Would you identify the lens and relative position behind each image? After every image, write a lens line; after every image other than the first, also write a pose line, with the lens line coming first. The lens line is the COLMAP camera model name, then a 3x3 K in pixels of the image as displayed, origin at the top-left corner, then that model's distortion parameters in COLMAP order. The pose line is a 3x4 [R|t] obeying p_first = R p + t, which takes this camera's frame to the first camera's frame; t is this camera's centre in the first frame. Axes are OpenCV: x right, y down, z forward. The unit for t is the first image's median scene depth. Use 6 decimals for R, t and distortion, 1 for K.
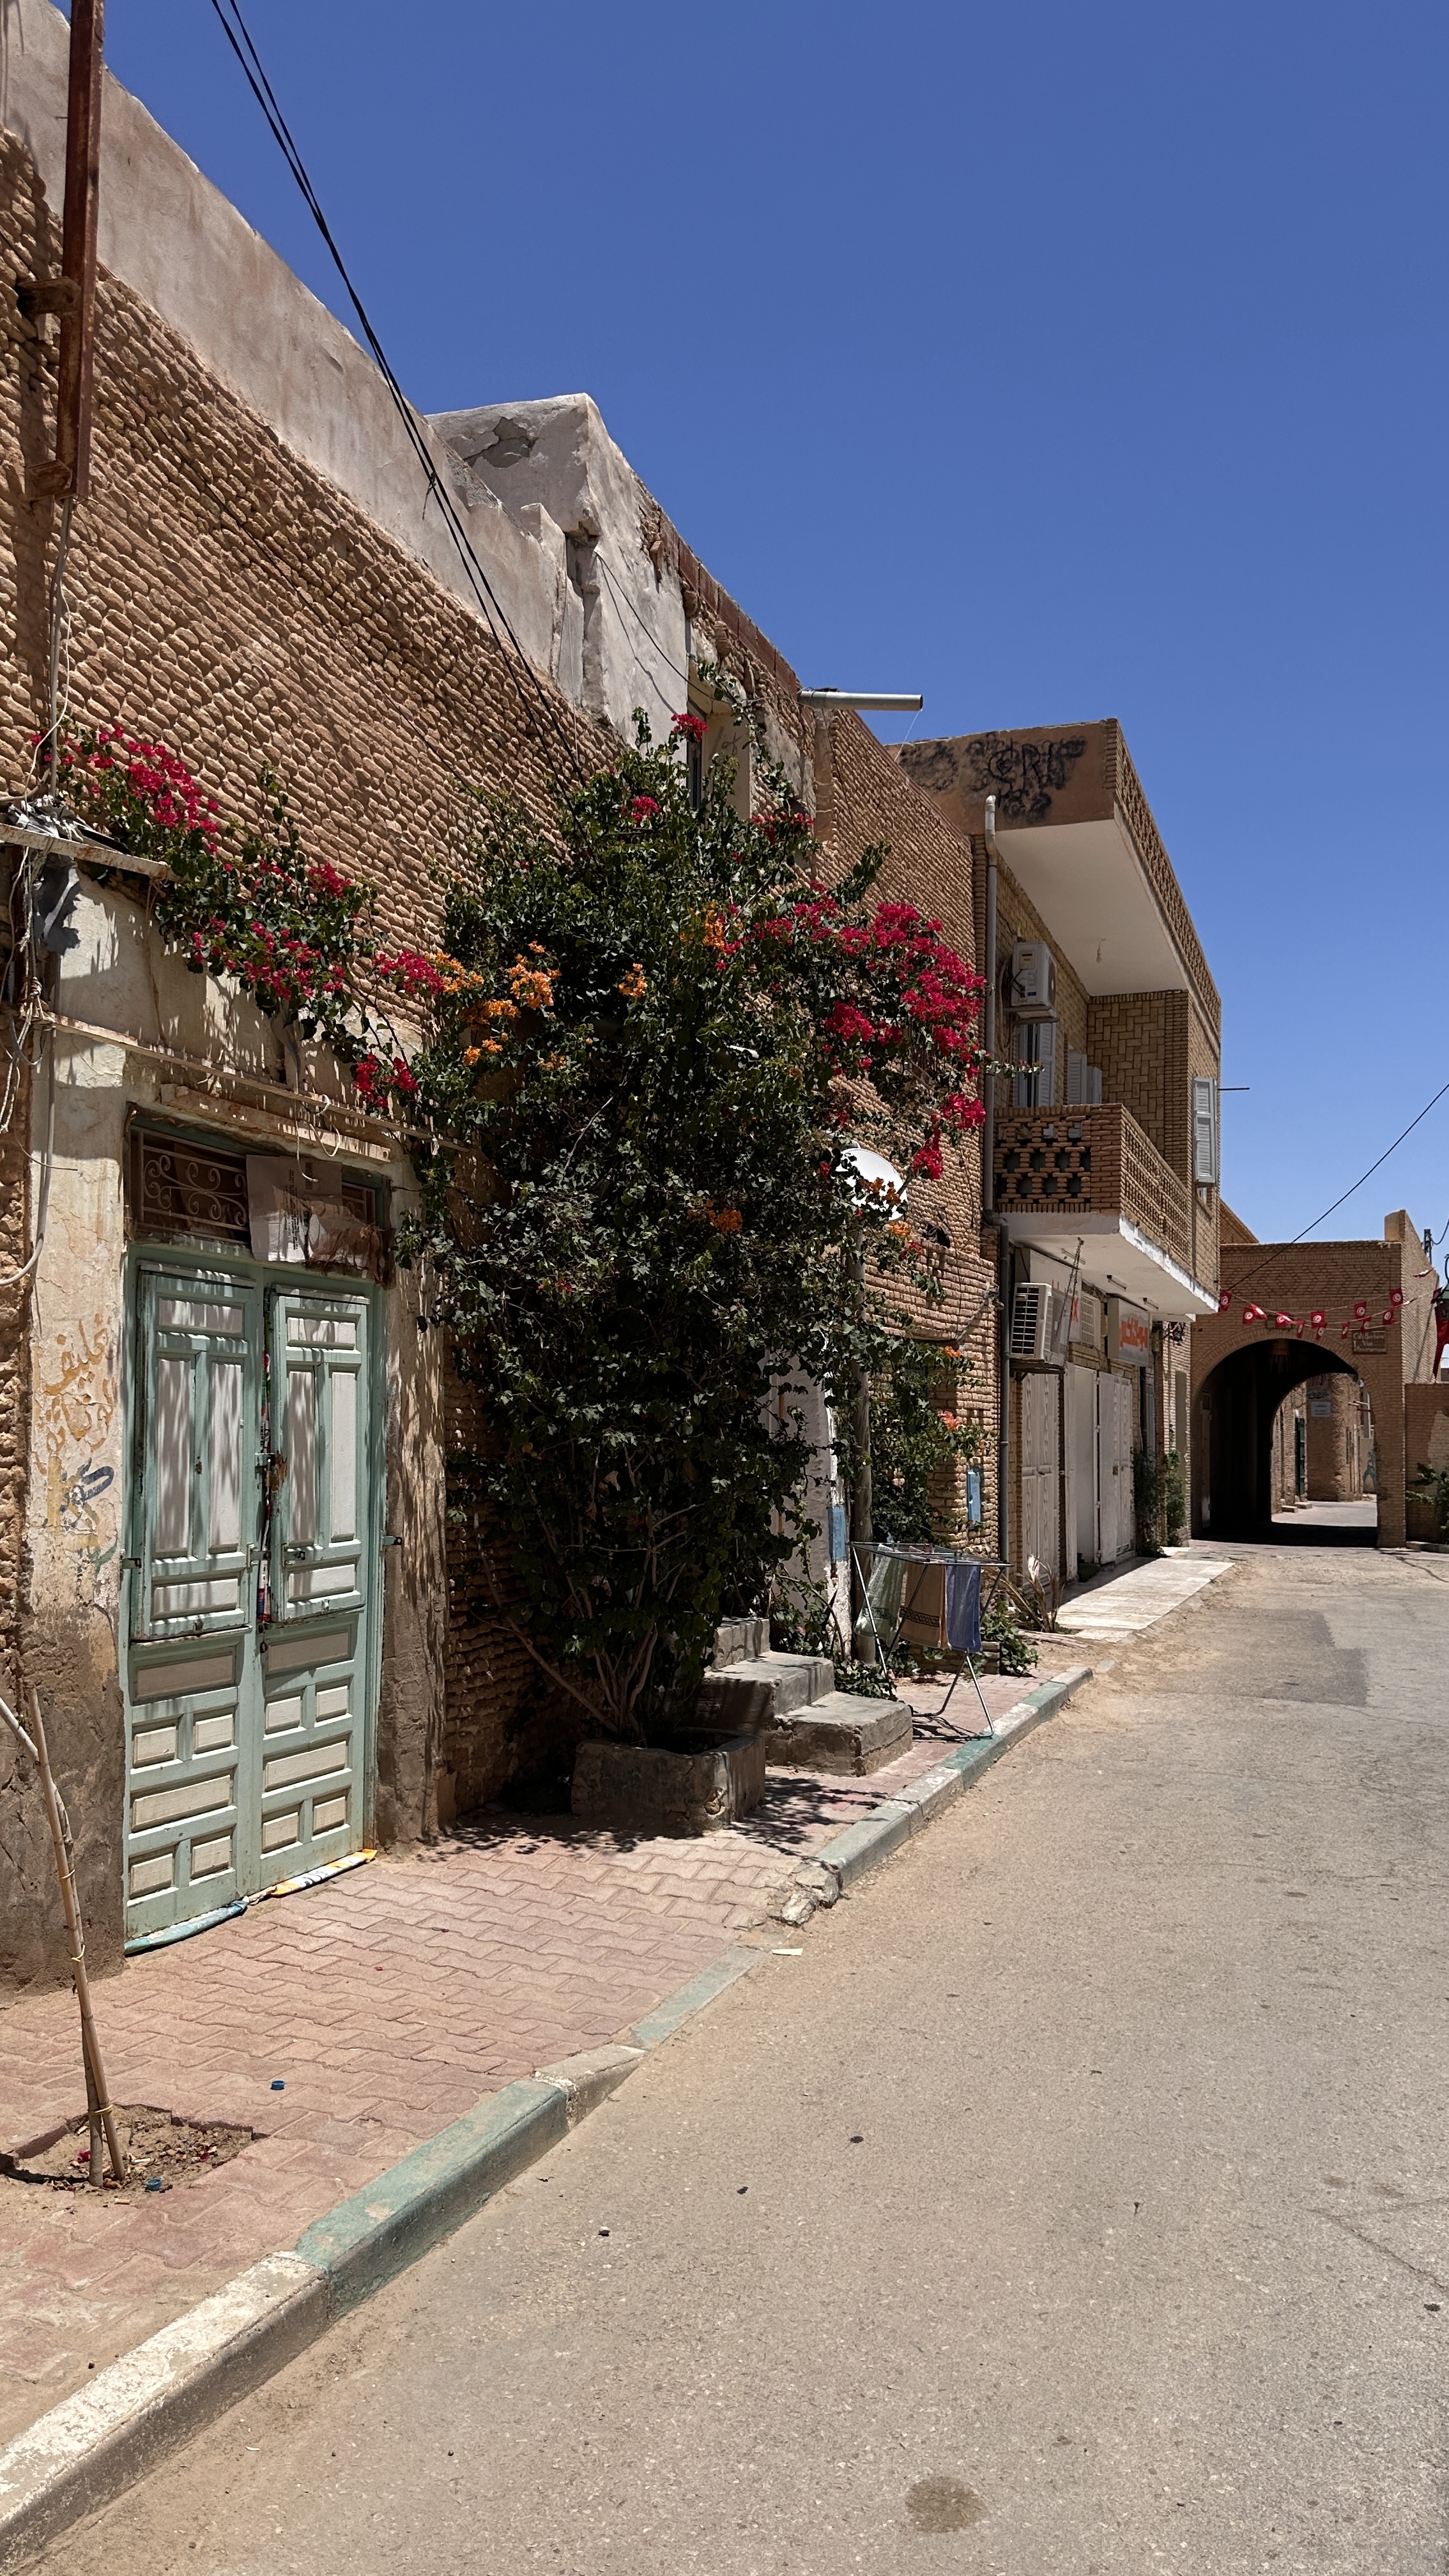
lens RADIAL K [[1724.8, 0, 719.2], [0, 1724.8, 1287.4], [0, 0, 1]] dist [0.046033, 0.000425]
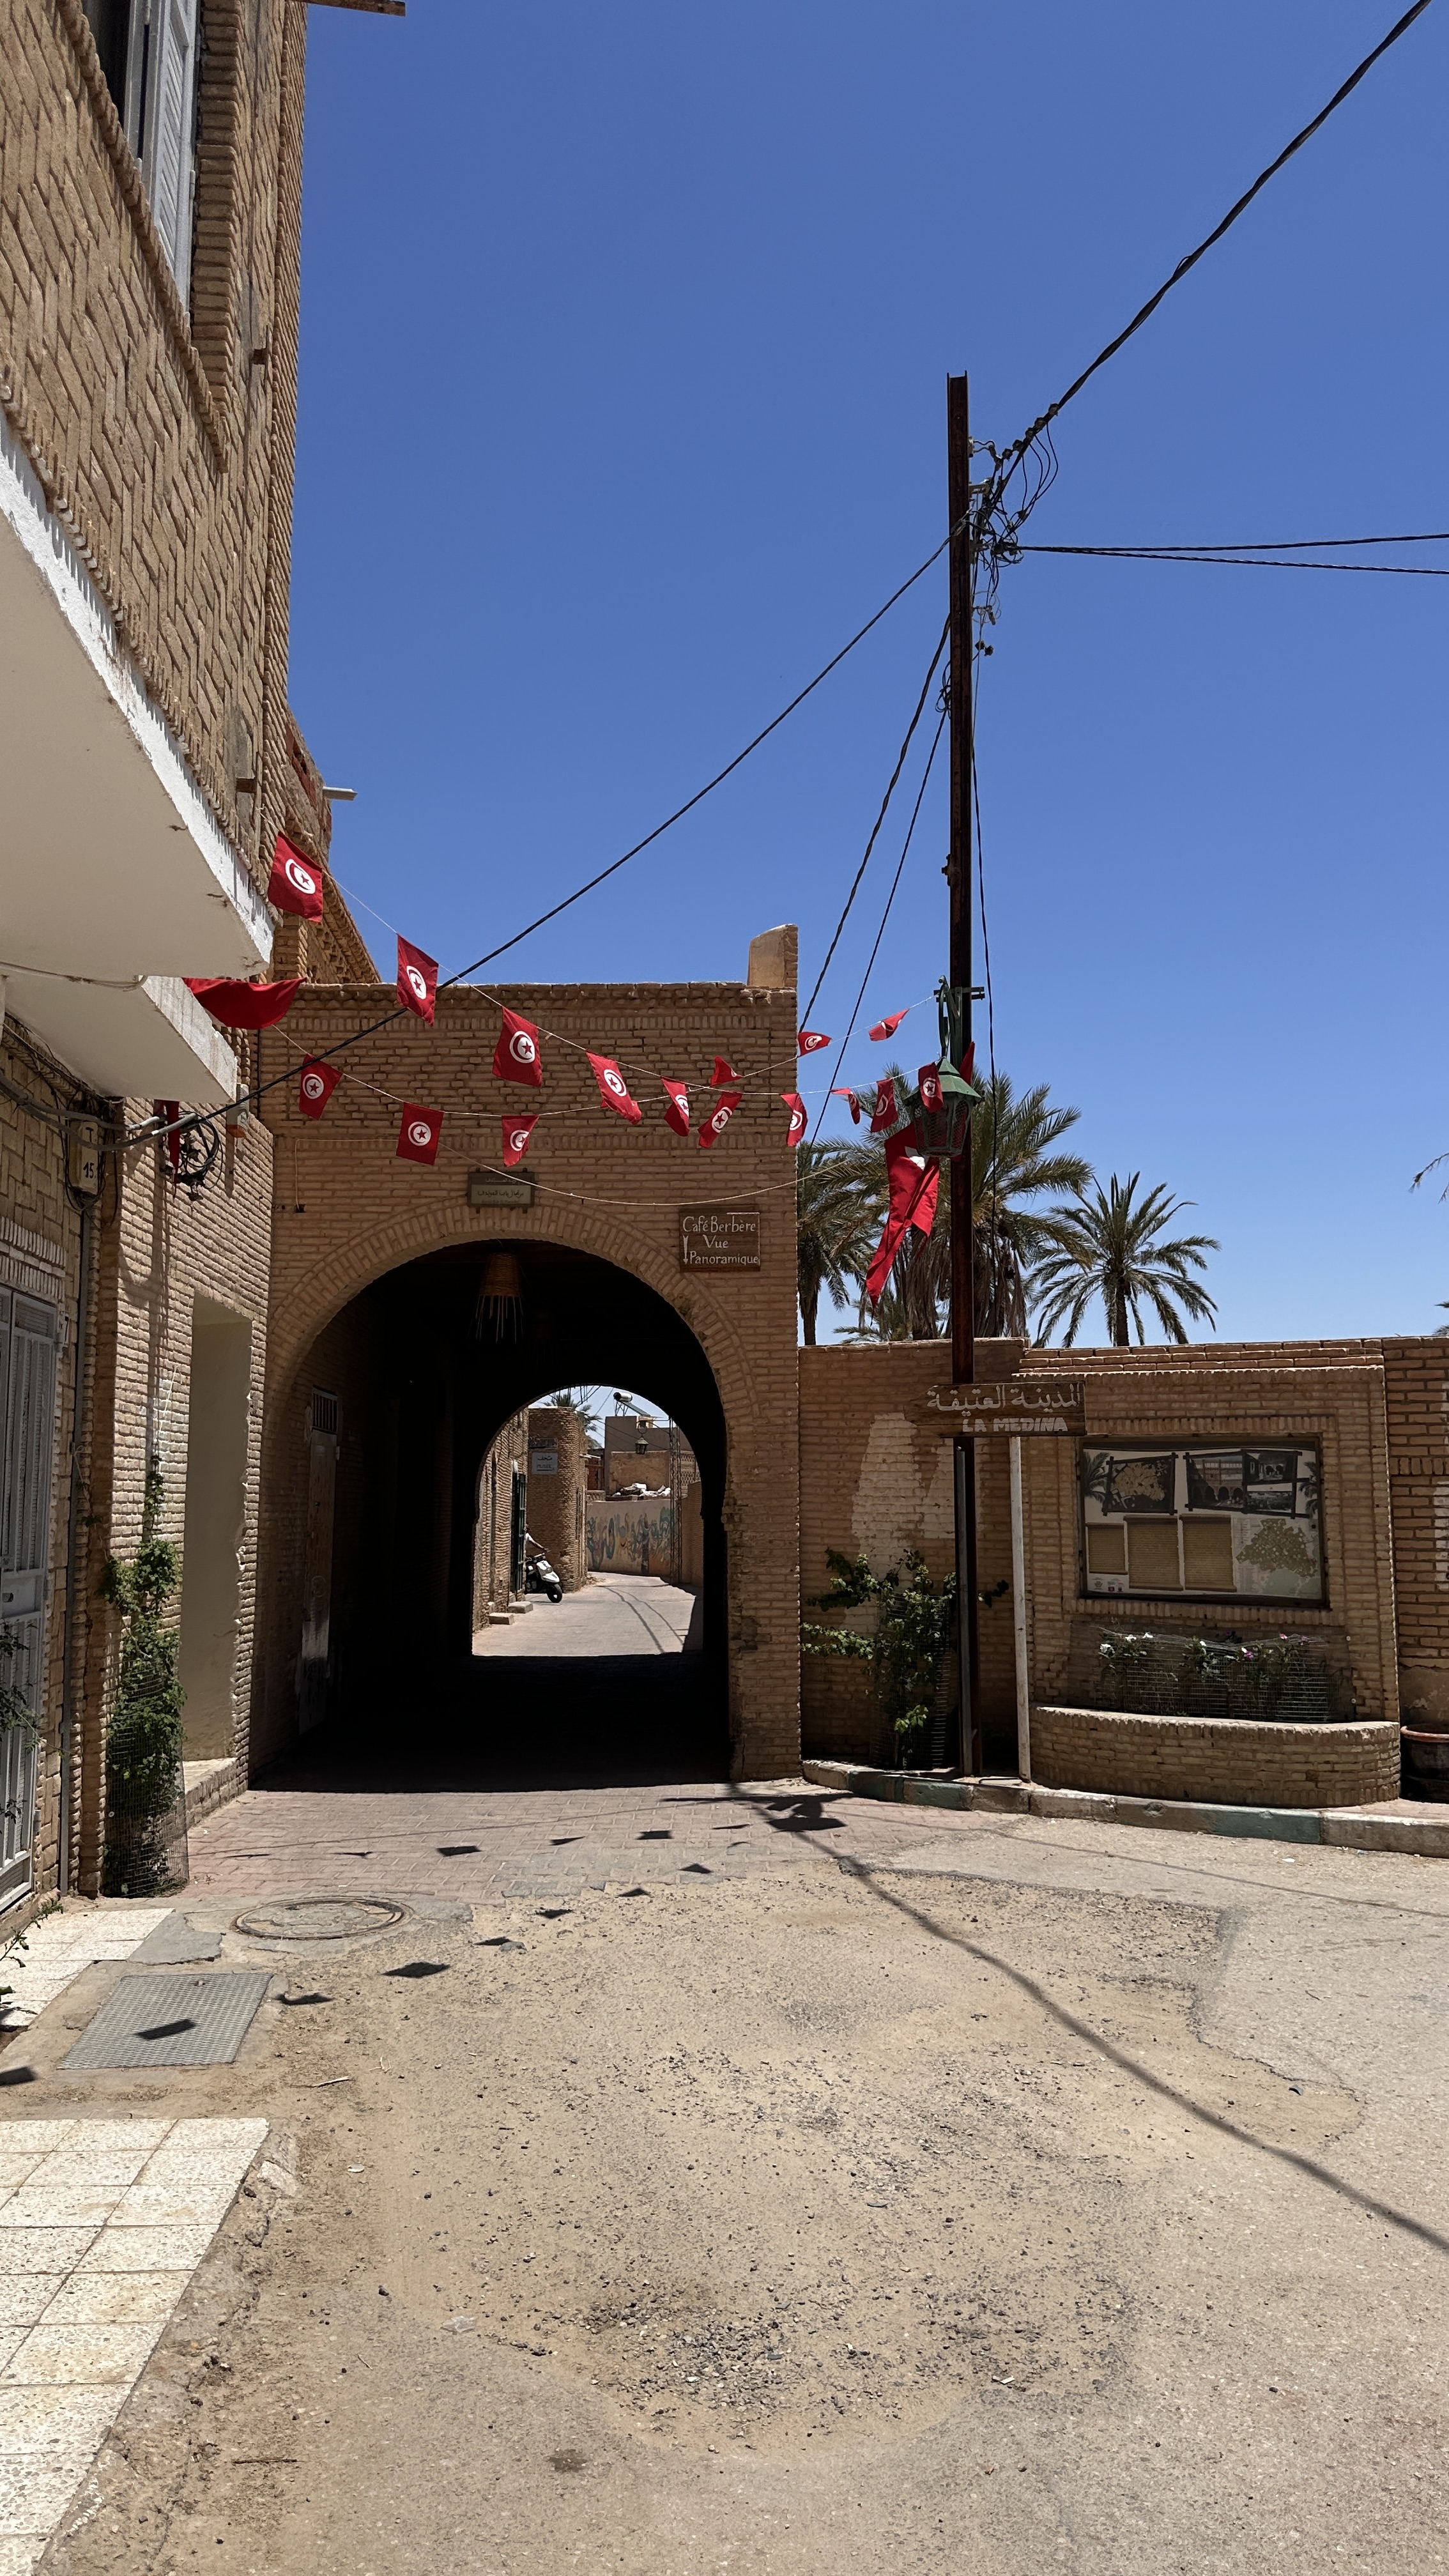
lens RADIAL K [[1724.8, 0, 726.7], [0, 1724.8, 1284.6], [0, 0, 1]] dist [0.046033, 0.000425]
pose [[0.900534, 0.031371, 0.433653, 0.150335], [-0.011935, 0.998801, -0.047471, 0.042902], [-0.434623, 0.037574, 0.899829, 0.470293]]
